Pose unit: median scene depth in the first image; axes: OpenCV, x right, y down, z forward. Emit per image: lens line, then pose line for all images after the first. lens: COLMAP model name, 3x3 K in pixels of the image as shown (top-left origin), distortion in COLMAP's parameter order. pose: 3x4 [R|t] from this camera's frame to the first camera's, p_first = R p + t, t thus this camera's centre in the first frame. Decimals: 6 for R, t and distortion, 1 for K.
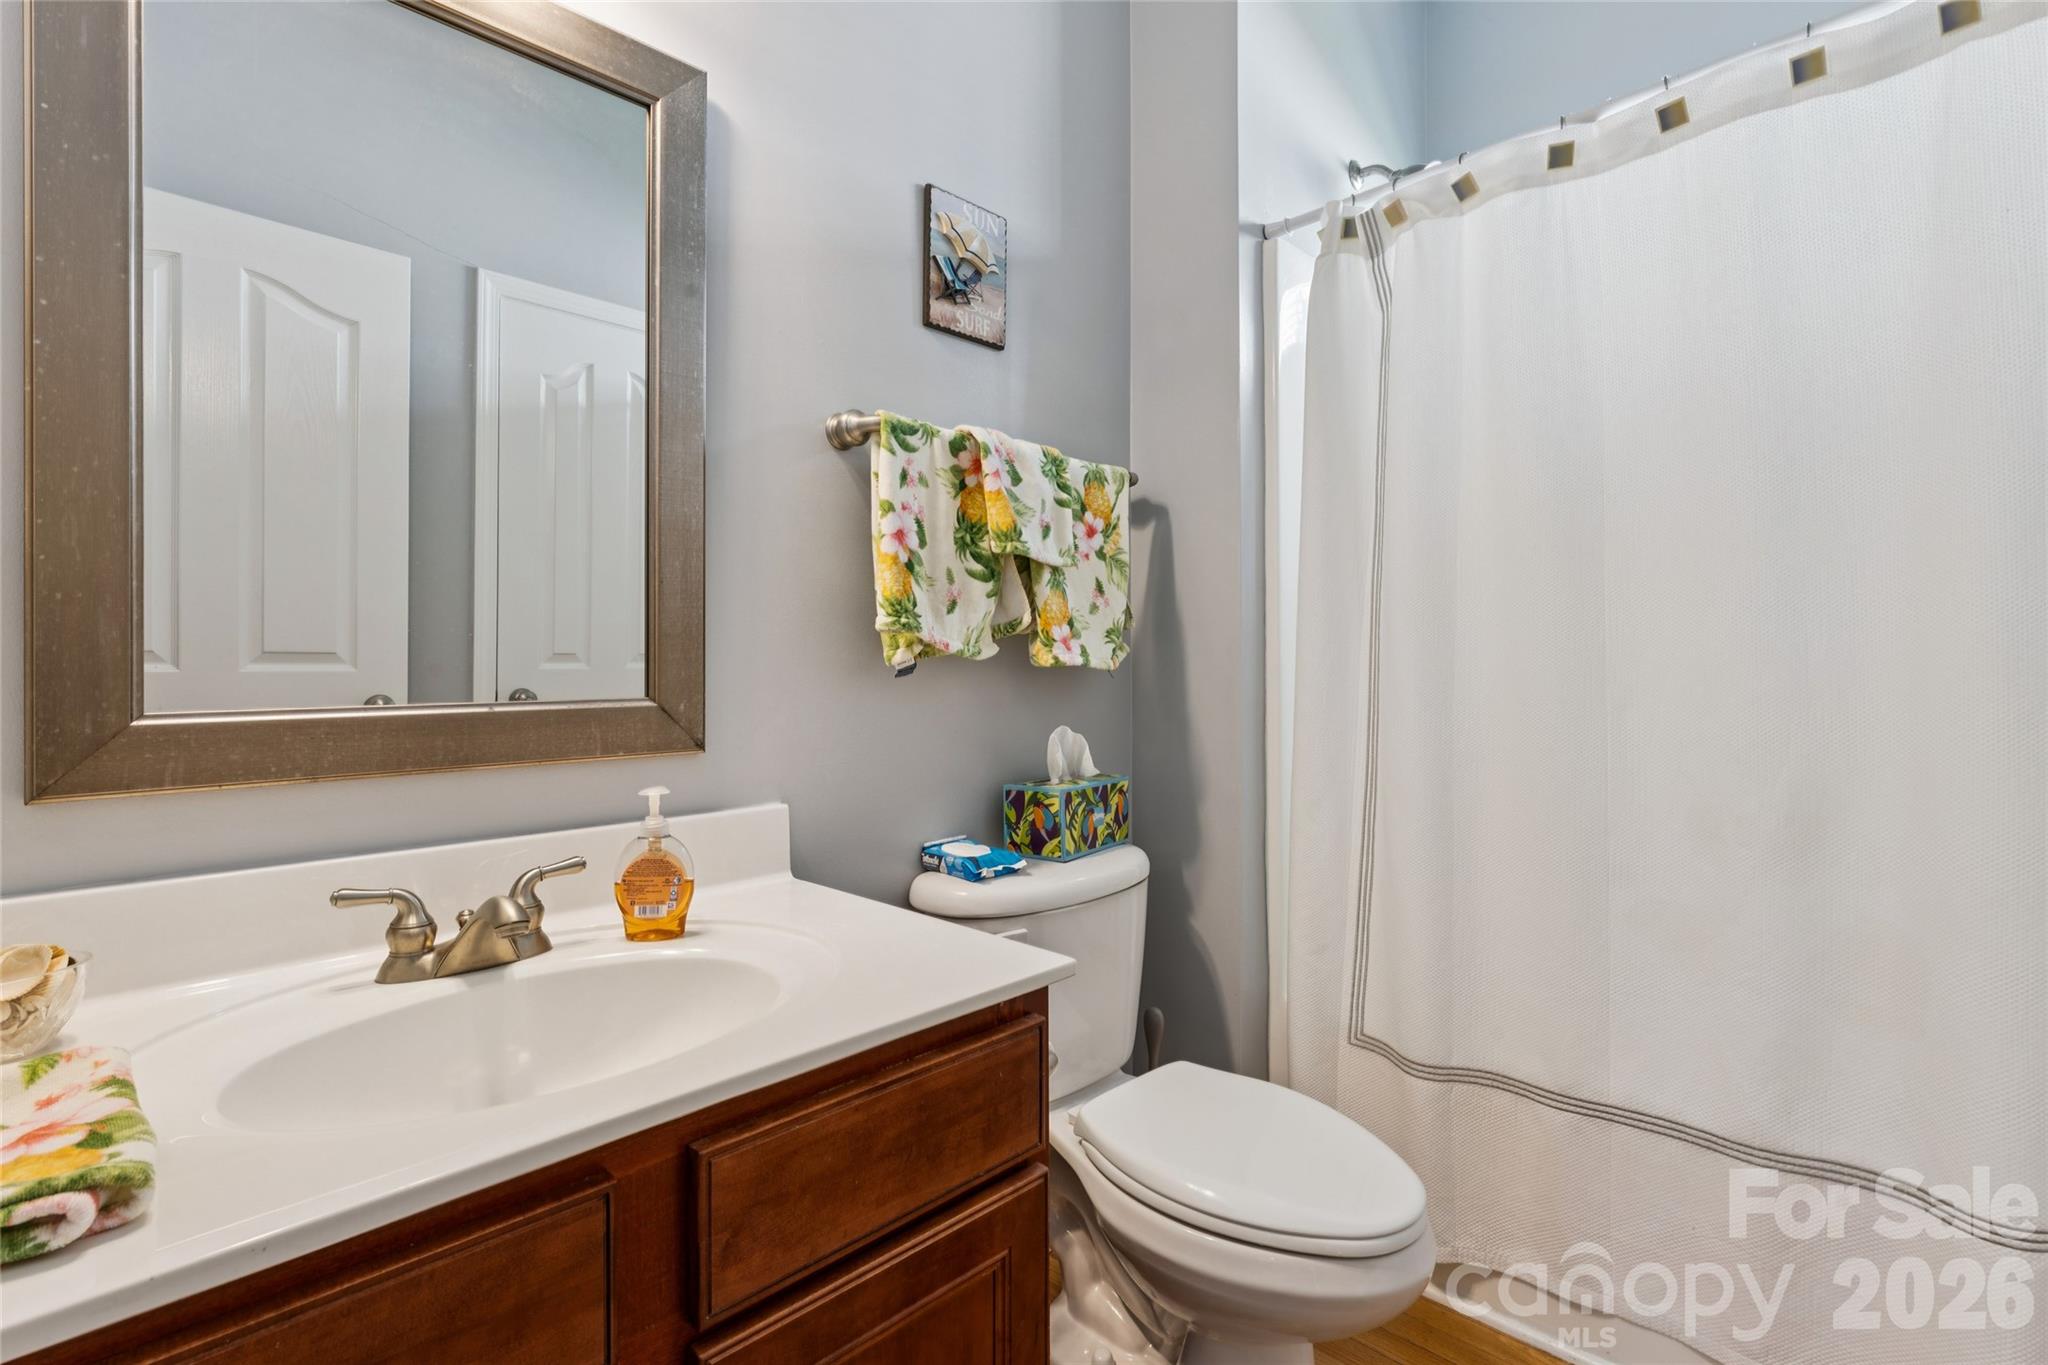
lens RADIAL K [[945.9, 0, 1051.5], [0, 945.9, 656.0], [0, 0, 1]] dist [-0.005182, -0.000488]
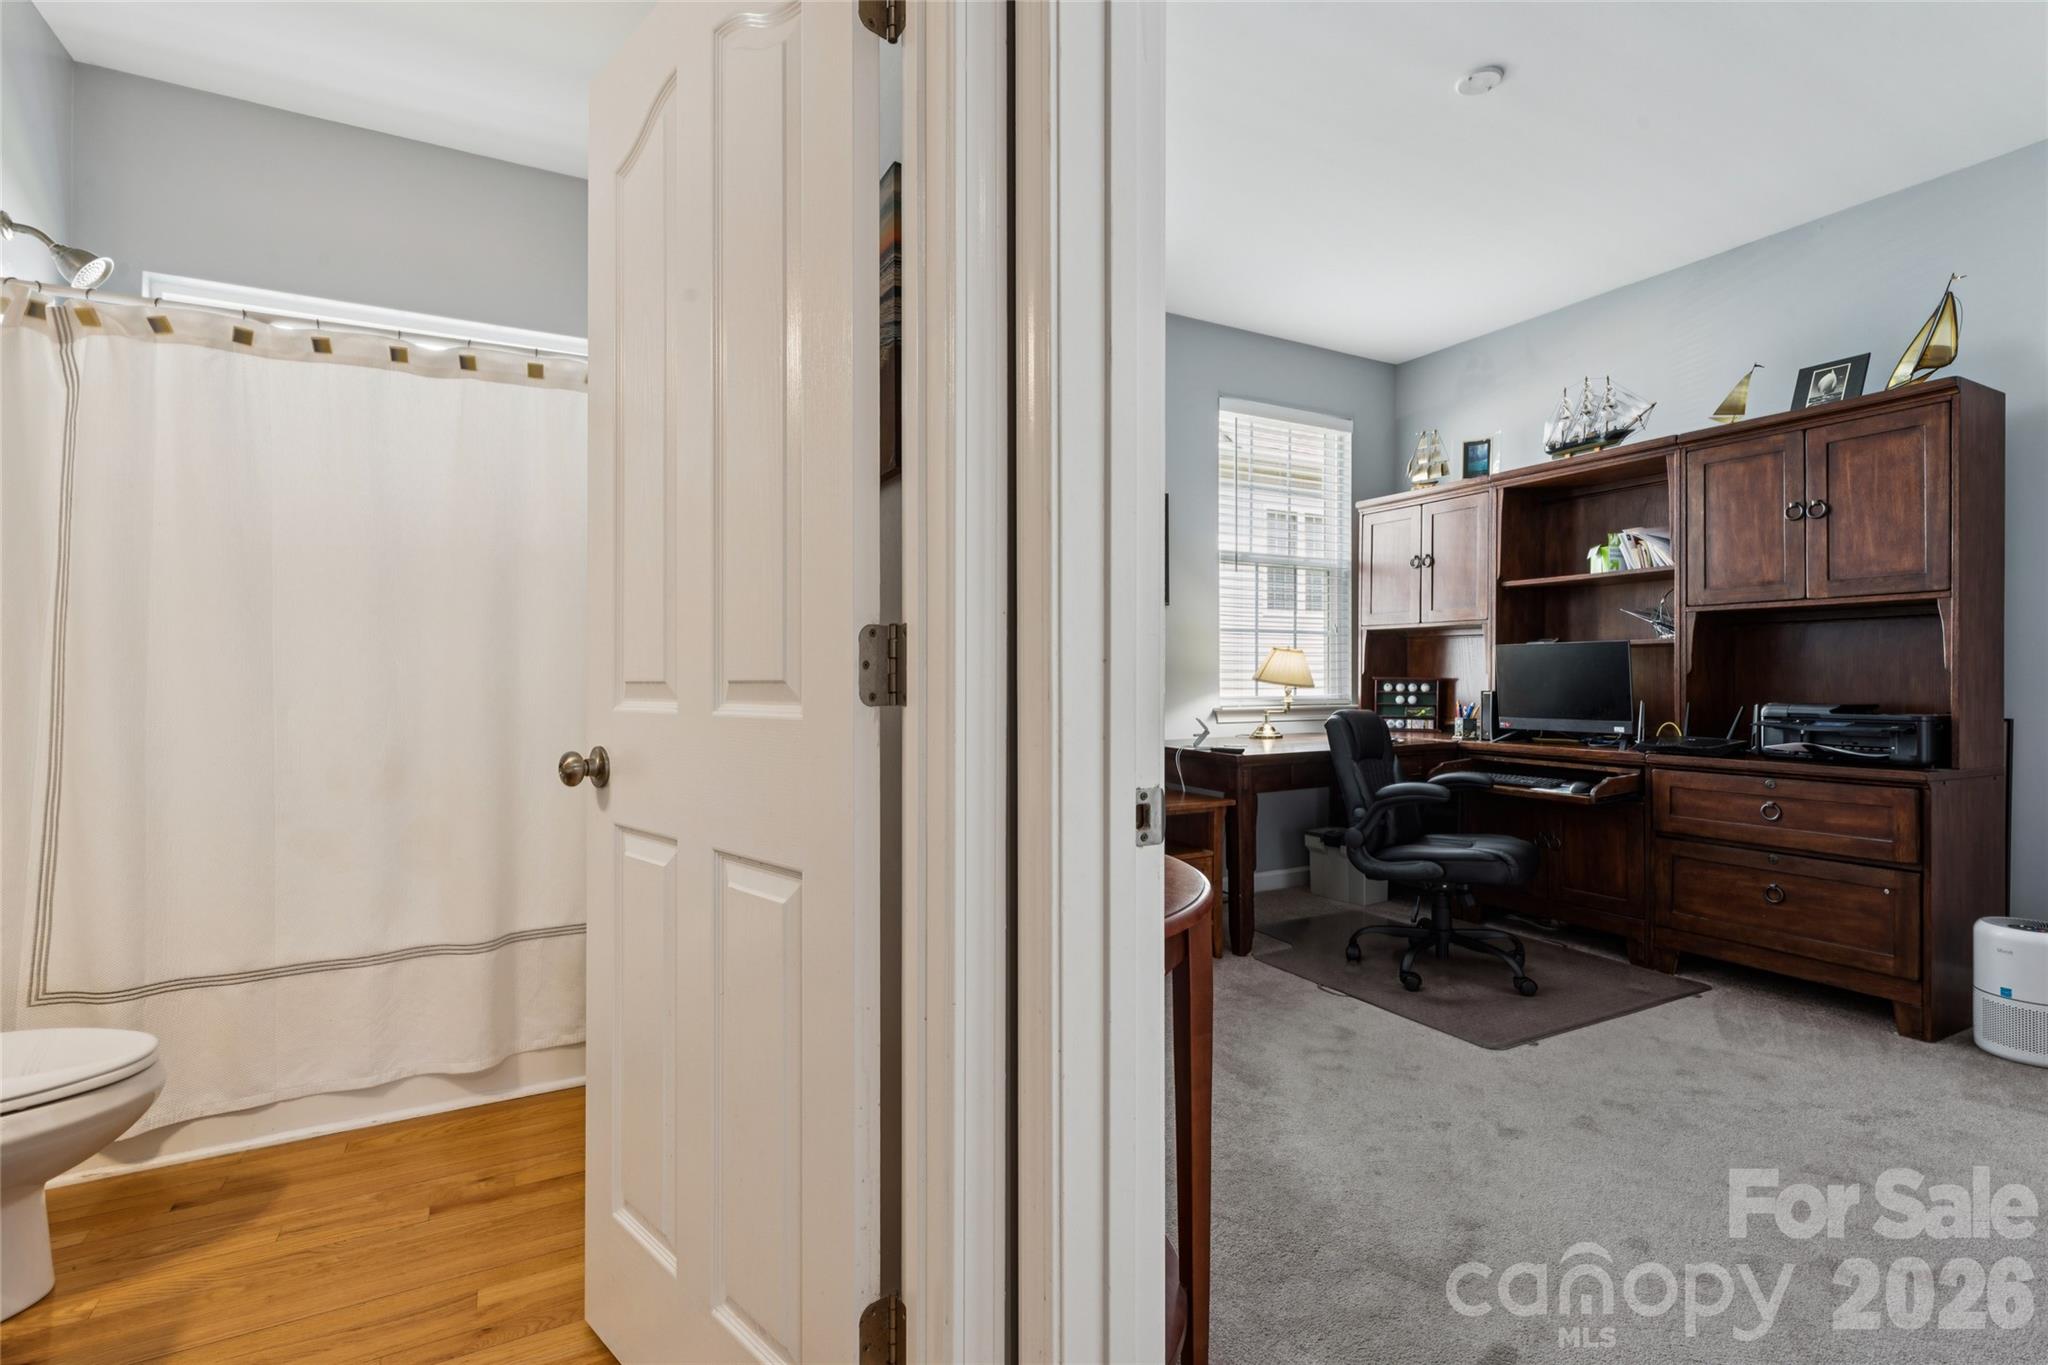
lens RADIAL K [[945.9, 0, 1025.5], [0, 945.9, 679.1], [0, 0, 1]] dist [-0.005182, -0.000488]
pose [[0.306150, 0.001764, 0.951982, -0.454374], [-0.002698, 0.999996, -0.000986, 0.004997], [-0.951979, -0.002266, 0.306154, -0.578472]]
